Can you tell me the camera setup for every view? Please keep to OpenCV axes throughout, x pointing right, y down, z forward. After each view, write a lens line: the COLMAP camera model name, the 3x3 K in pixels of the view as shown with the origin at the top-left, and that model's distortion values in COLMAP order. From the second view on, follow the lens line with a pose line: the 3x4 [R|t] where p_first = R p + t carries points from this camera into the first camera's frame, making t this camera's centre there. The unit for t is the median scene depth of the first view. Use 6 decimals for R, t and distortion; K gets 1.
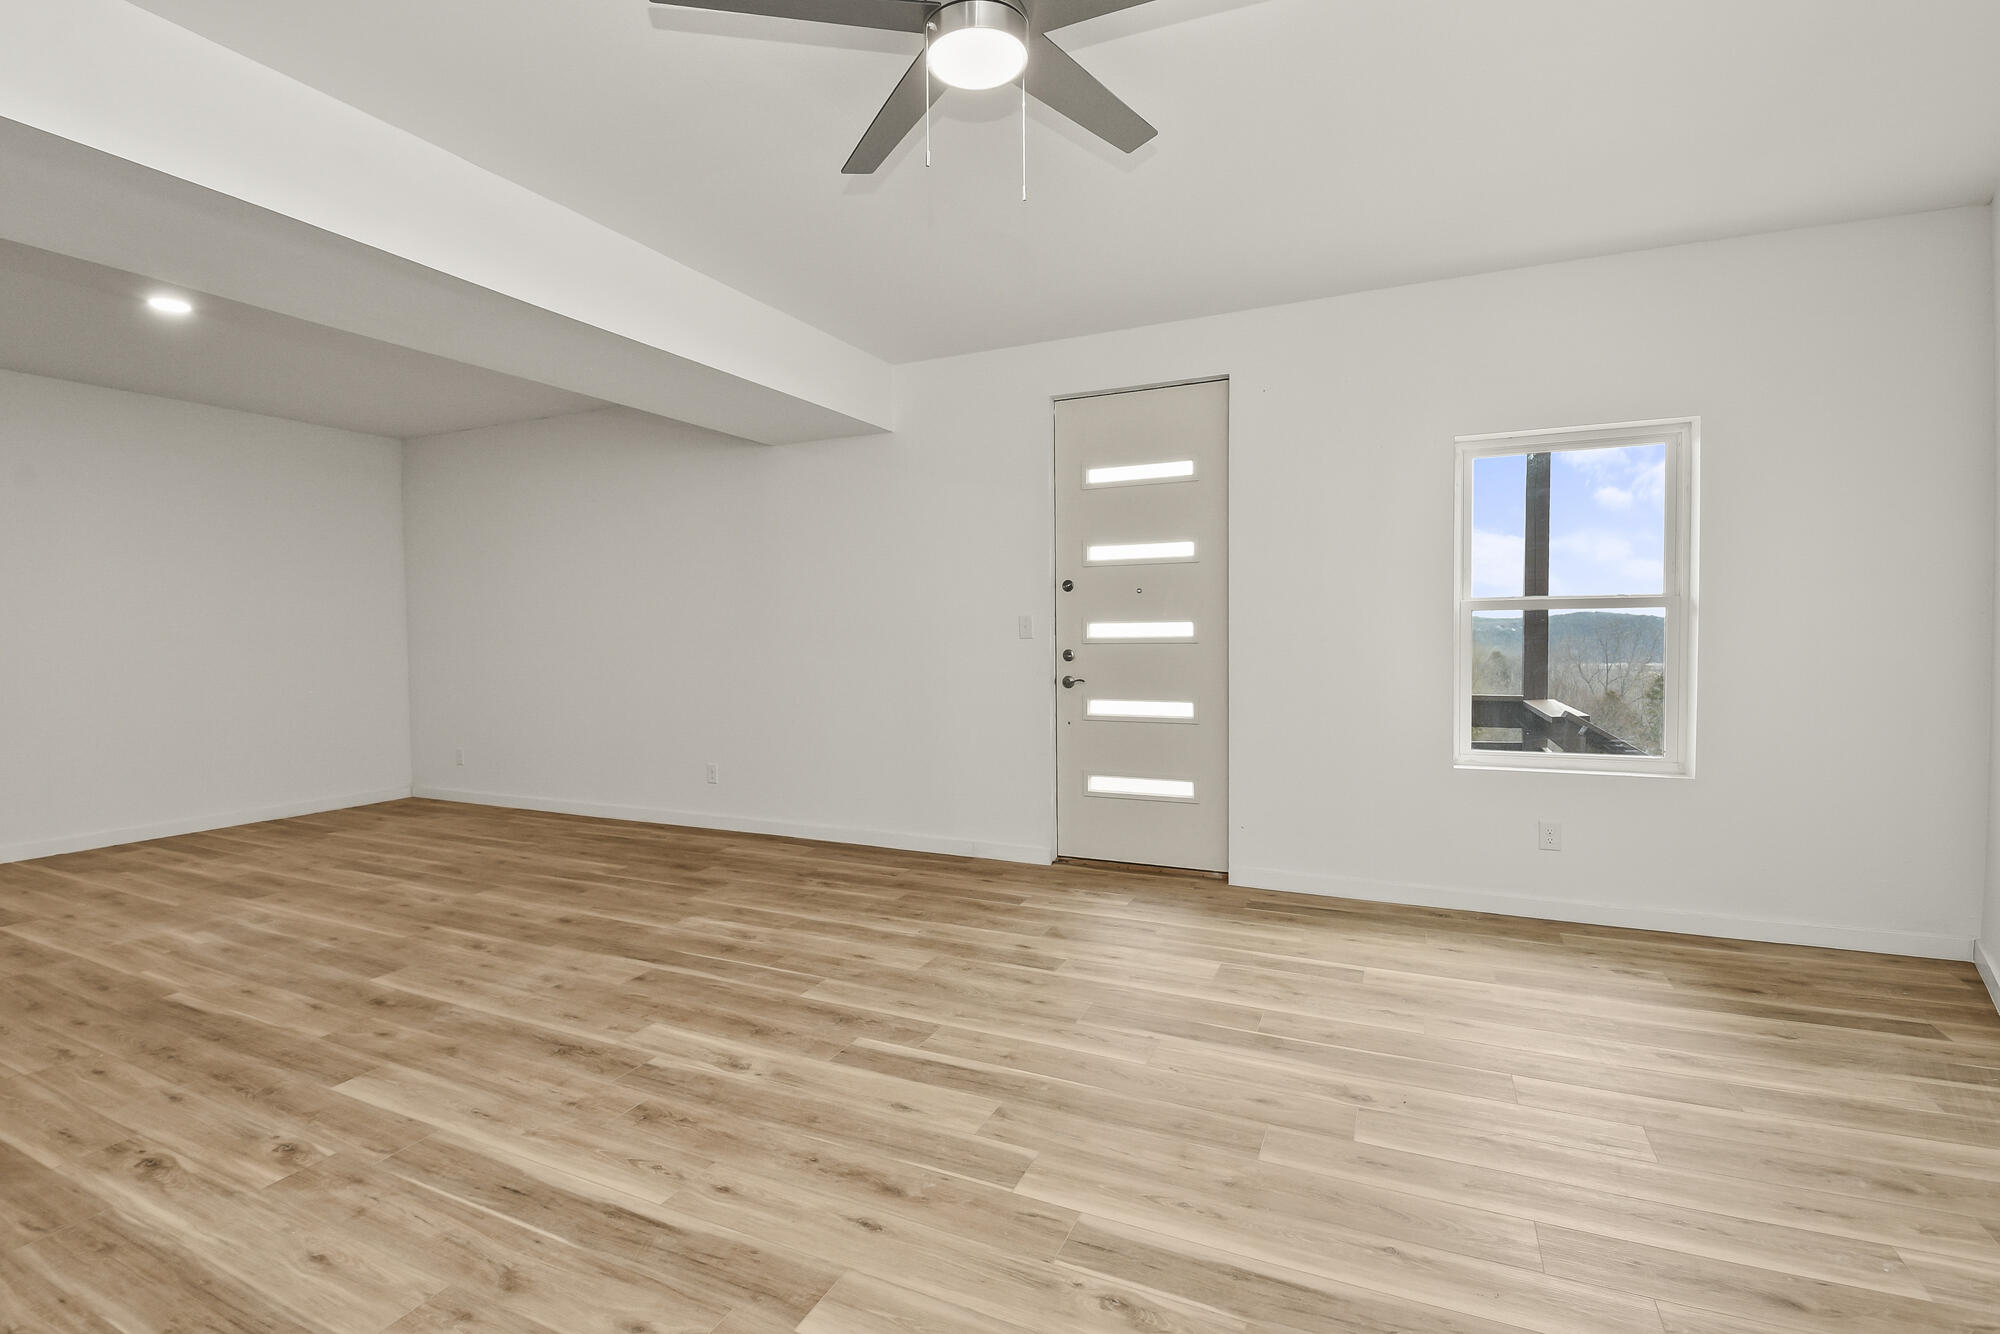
lens RADIAL K [[919.0, 0, 966.8], [0, 919.0, 610.5], [0, 0, 1]] dist [-0.011709, -0.005618]
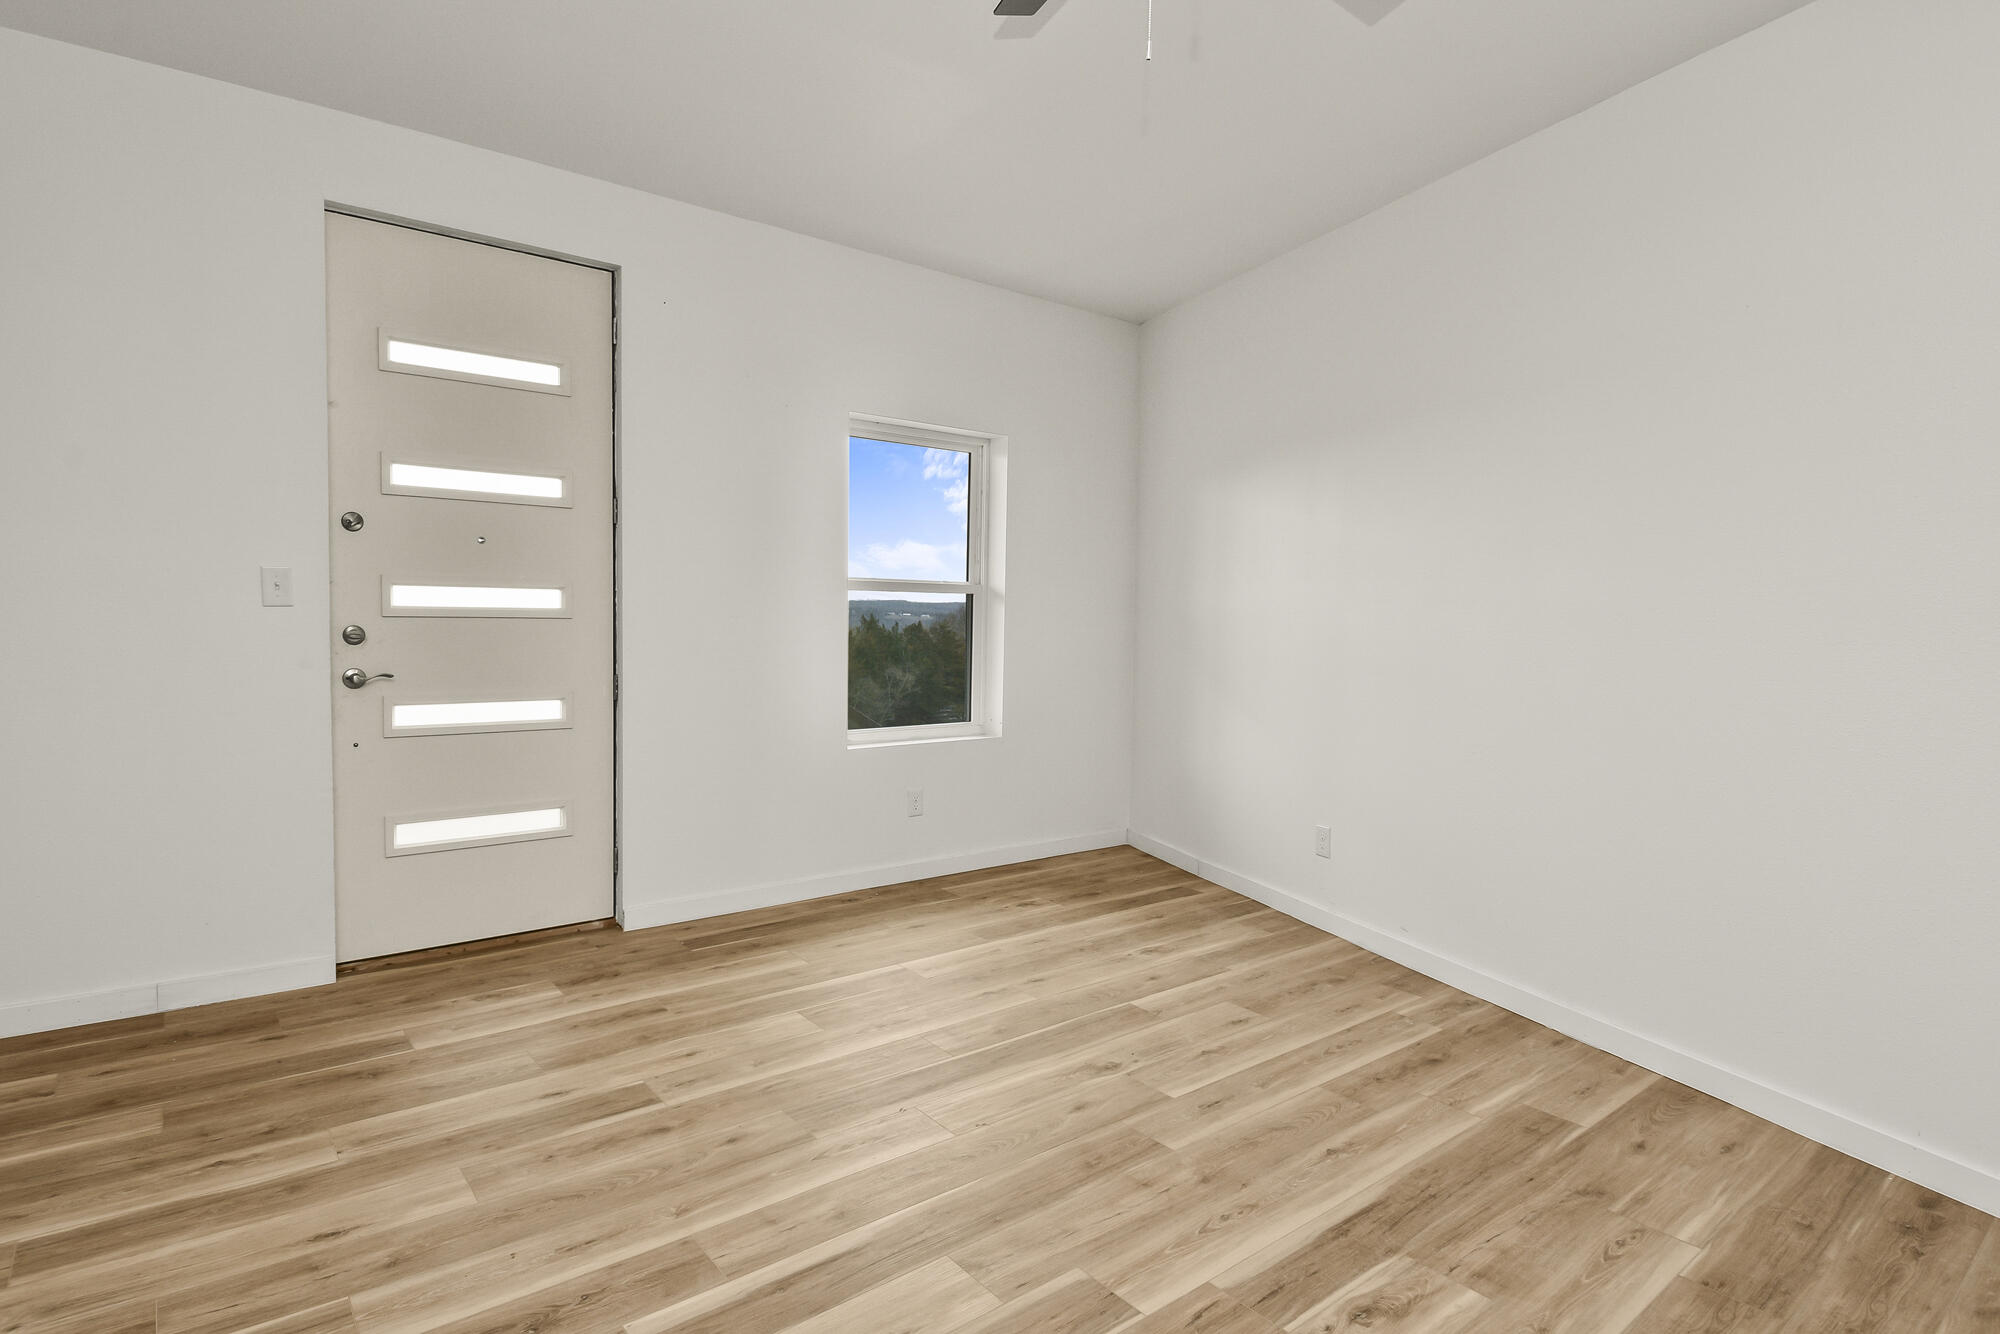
lens RADIAL K [[1046.4, 0, 1024.3], [0, 1046.4, 619.6], [0, 0, 1]] dist [0.023331, -0.026182]
pose [[0.424812, 0.008199, 0.905245, -0.462024], [-0.045268, 0.998900, 0.012196, 0.012684], [-0.904149, -0.046160, 0.424716, 0.407497]]
